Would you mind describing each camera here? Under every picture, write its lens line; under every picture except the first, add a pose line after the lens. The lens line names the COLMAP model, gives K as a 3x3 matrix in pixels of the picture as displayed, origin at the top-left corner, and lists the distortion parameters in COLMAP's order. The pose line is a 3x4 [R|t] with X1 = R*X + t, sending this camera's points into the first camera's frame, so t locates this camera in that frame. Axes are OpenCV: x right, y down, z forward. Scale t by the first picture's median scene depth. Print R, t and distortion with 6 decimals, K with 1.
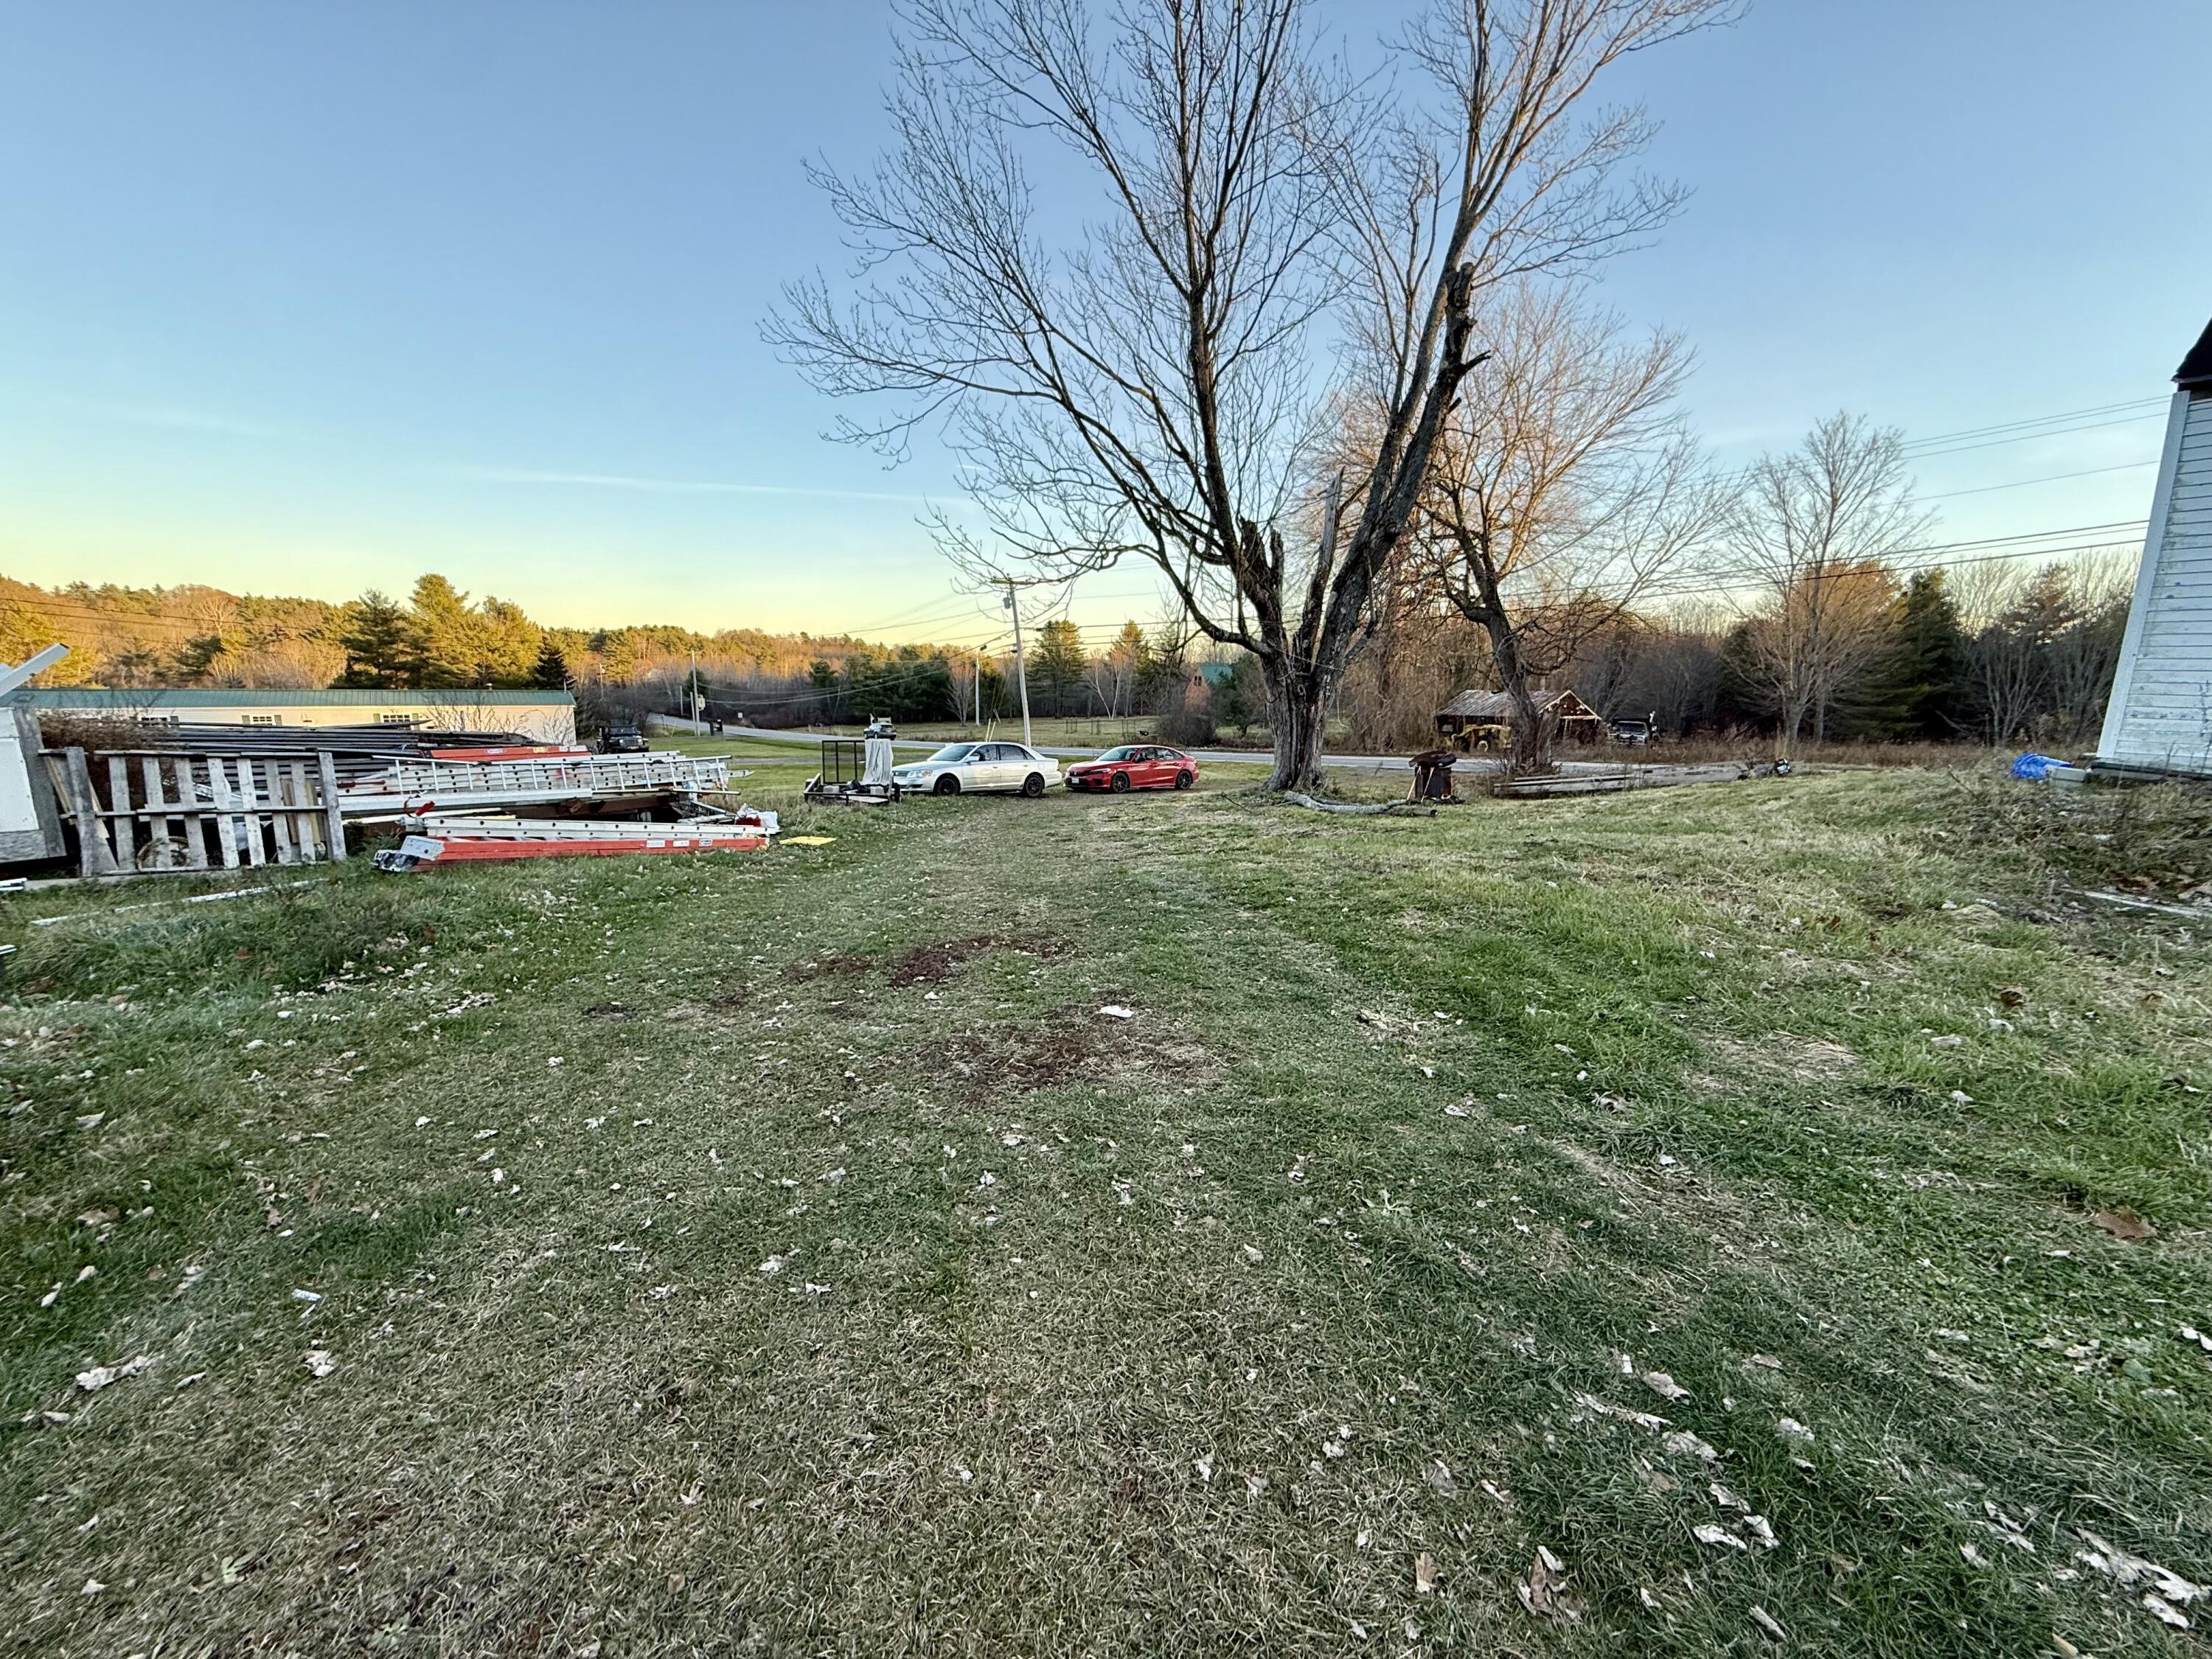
lens RADIAL K [[876.1, 0, 1099.8], [0, 876.1, 831.0], [0, 0, 1]] dist [-0.000100, -0.000048]
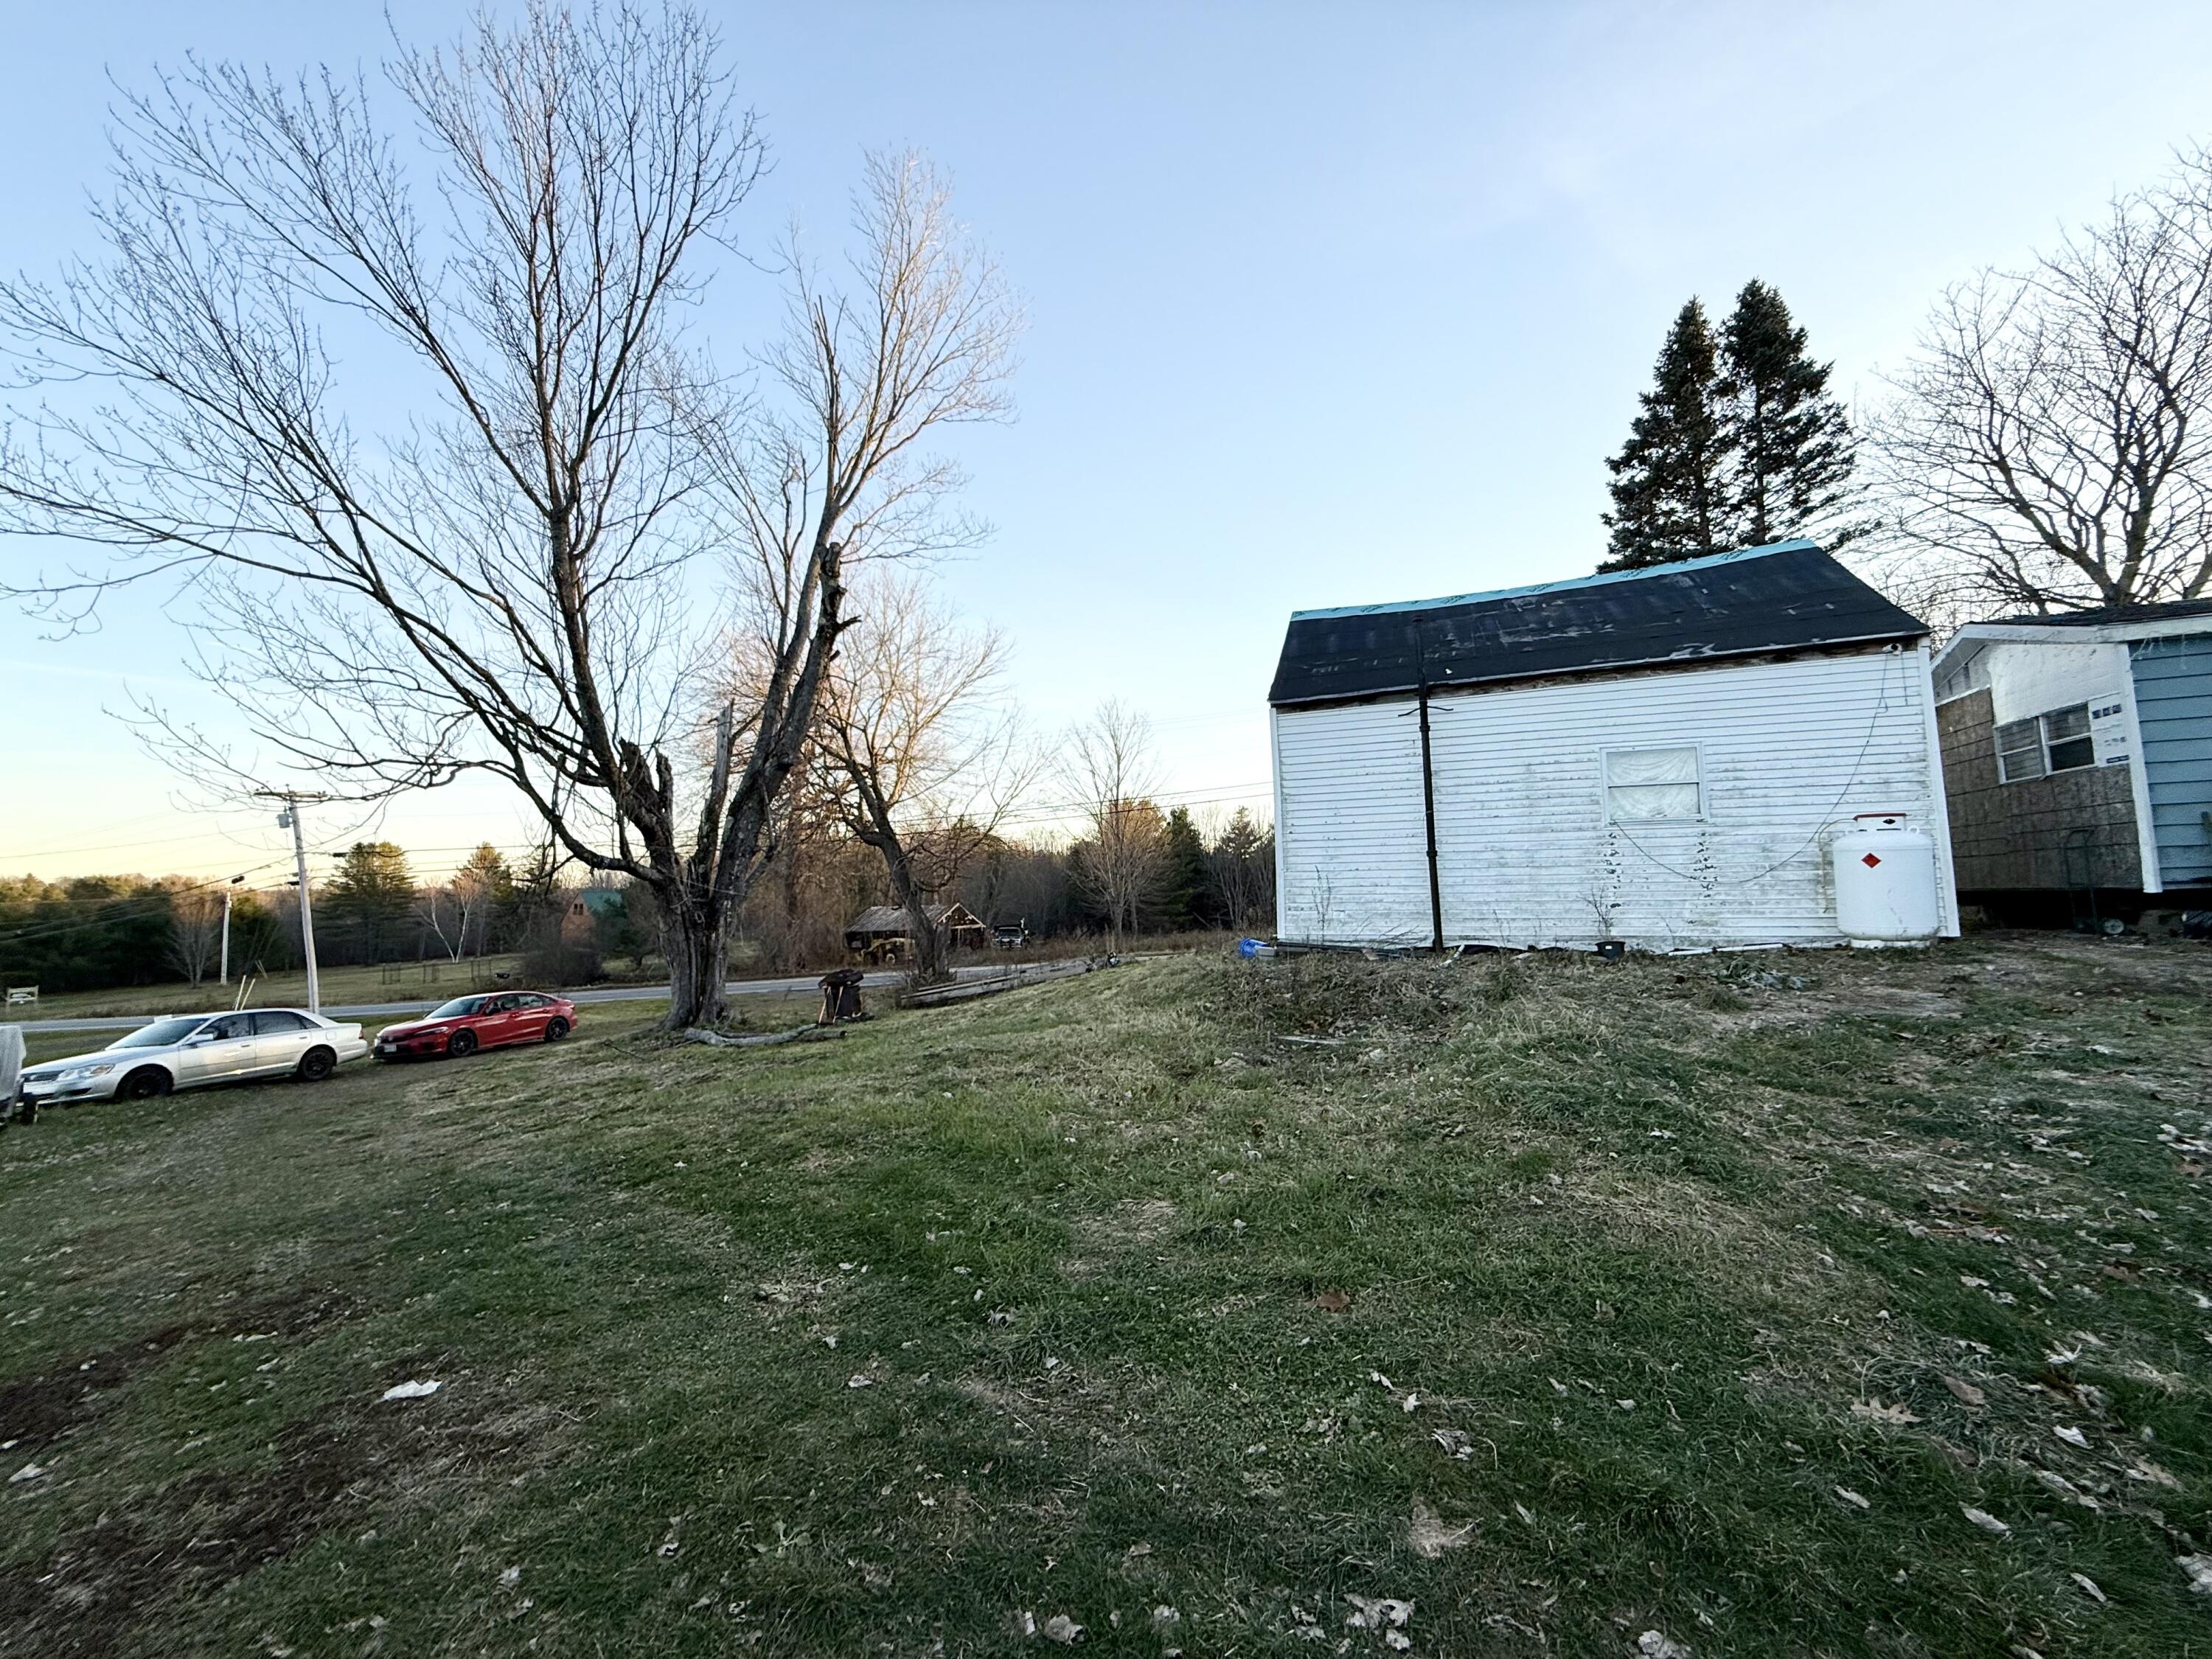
lens RADIAL K [[876.1, 0, 1099.8], [0, 876.1, 831.0], [0, 0, 1]] dist [-0.000100, -0.000048]
pose [[0.799040, 0.006611, 0.601241, 0.009994], [0.140950, 0.970018, -0.197986, -0.005171], [-0.584523, 0.242944, 0.774152, -0.001223]]
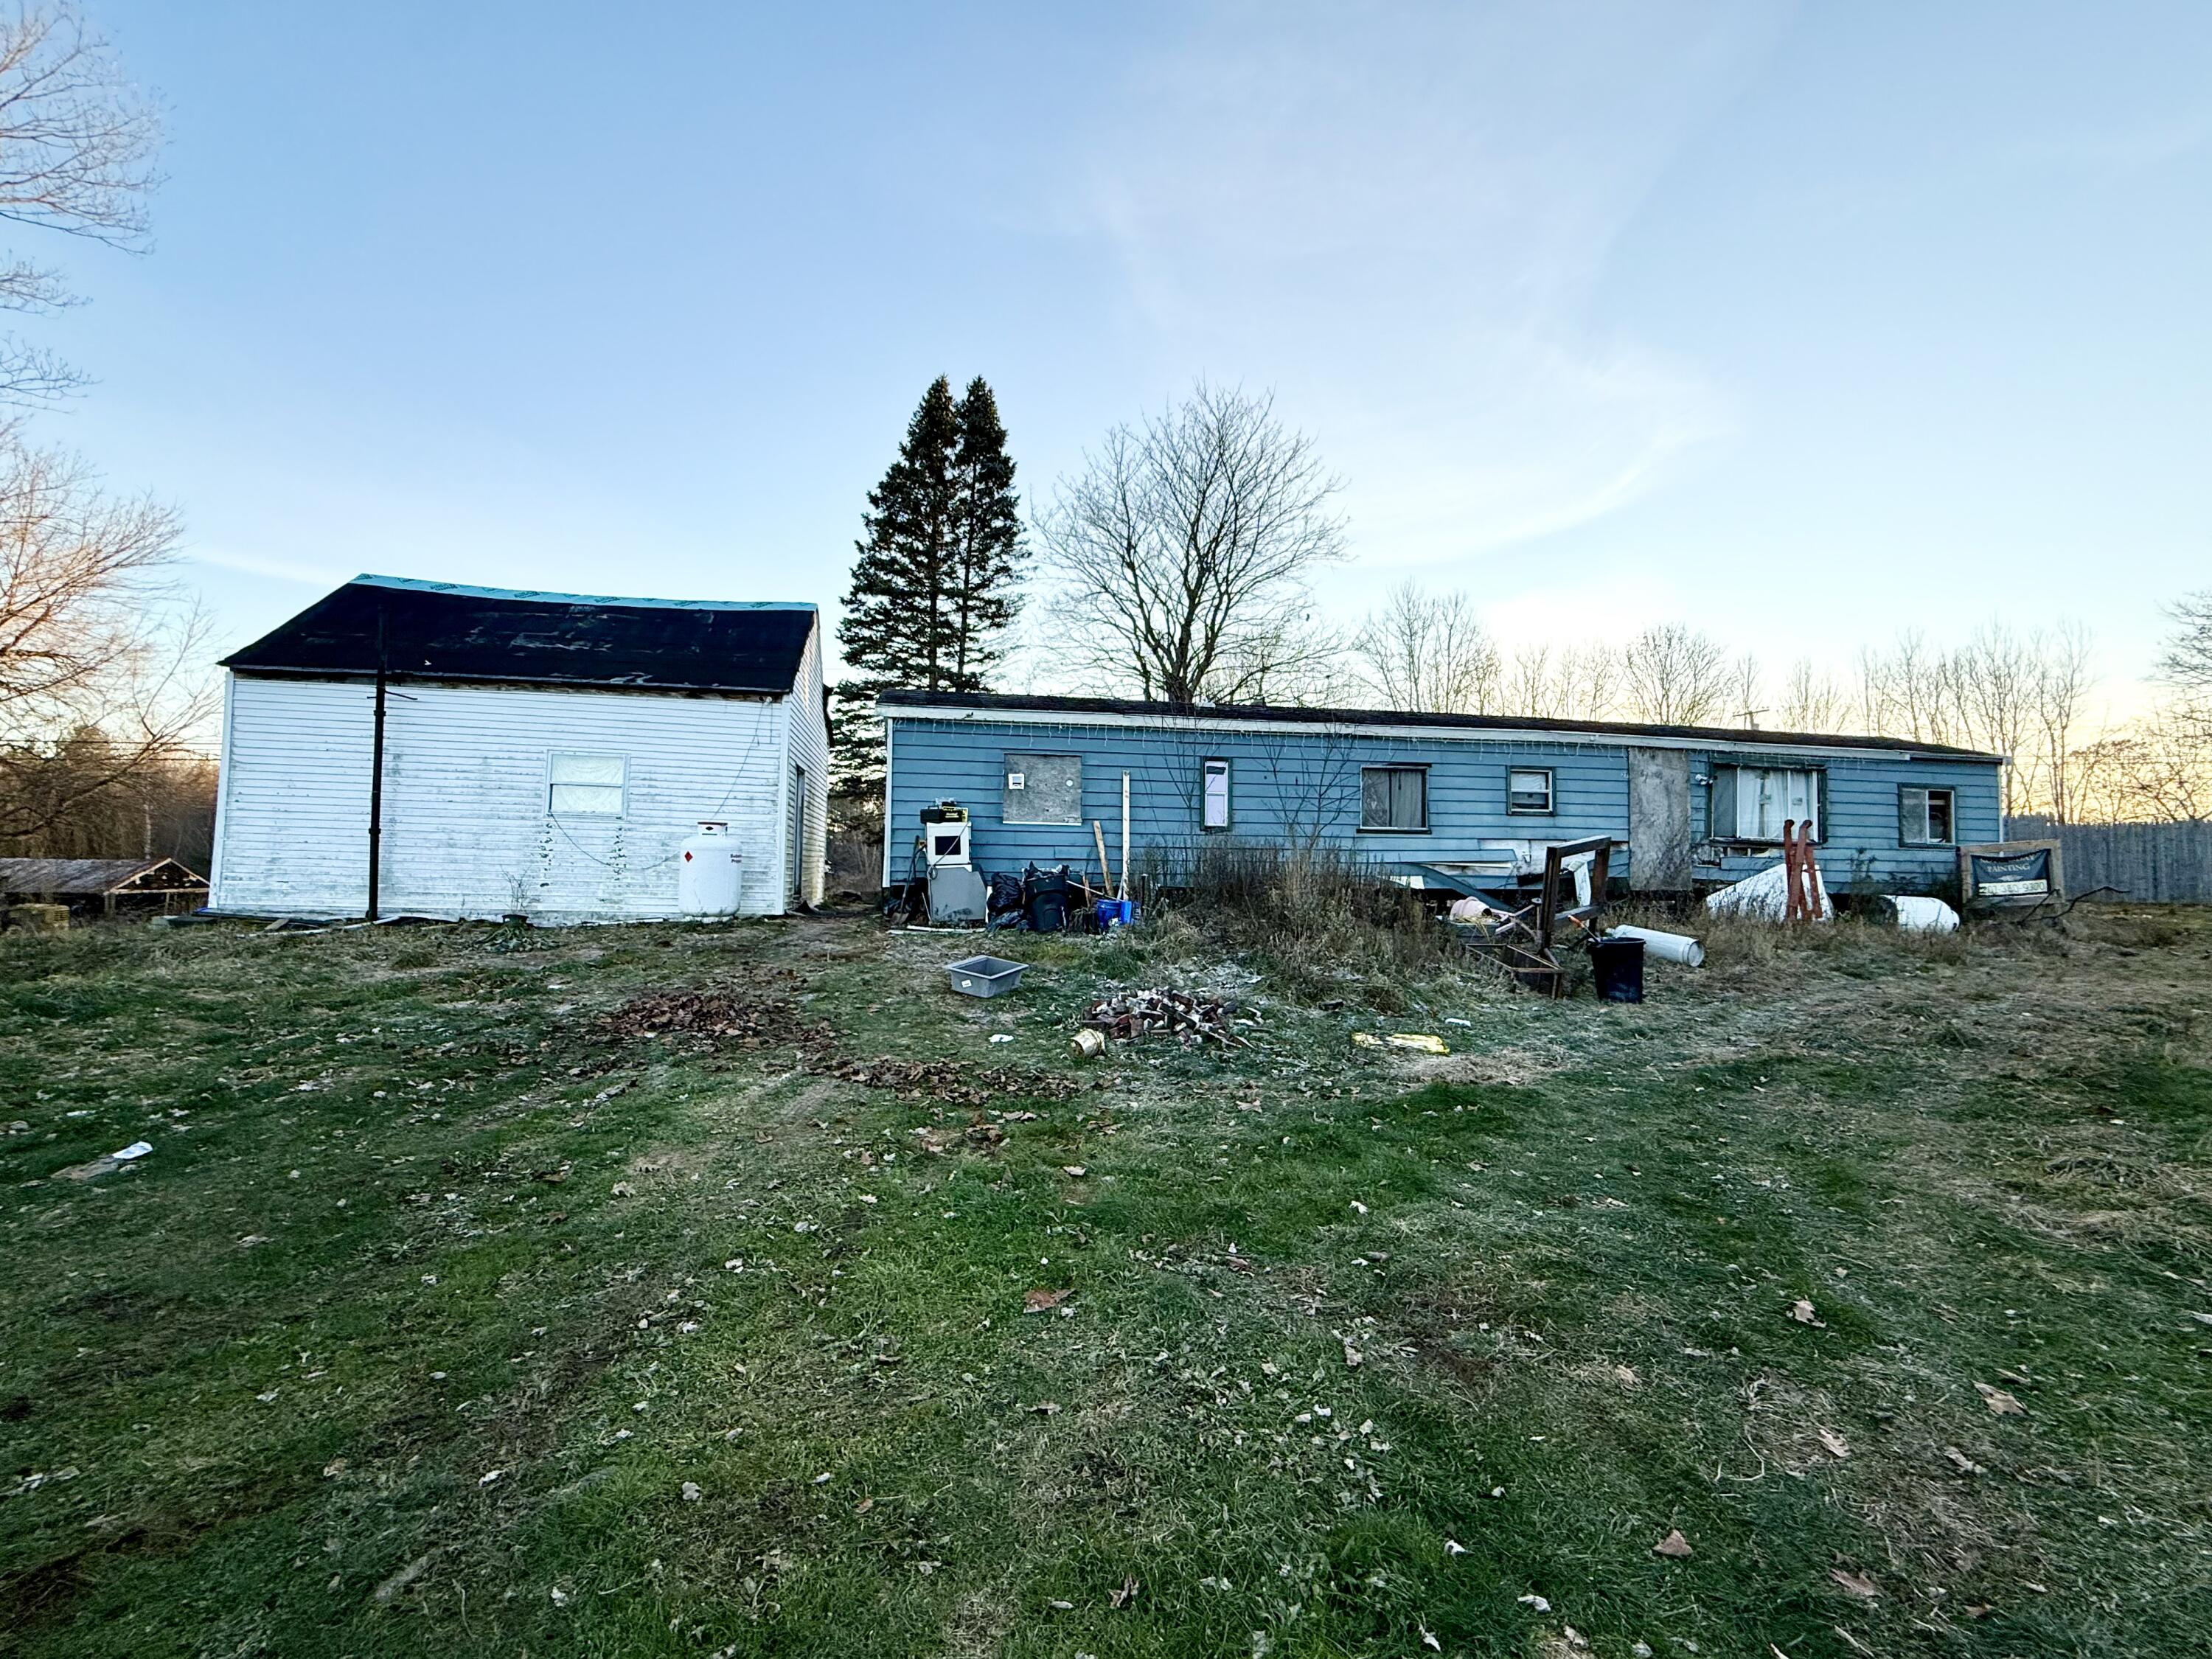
lens RADIAL K [[921.9, 0, 1116.3], [0, 921.9, 822.1], [0, 0, 1]] dist [0.014645, -0.000667]
pose [[0.379367, 0.035730, 0.924556, 0.134267], [0.145818, 0.984458, -0.097877, 0.064553], [-0.913684, 0.171948, 0.368260, -0.427901]]
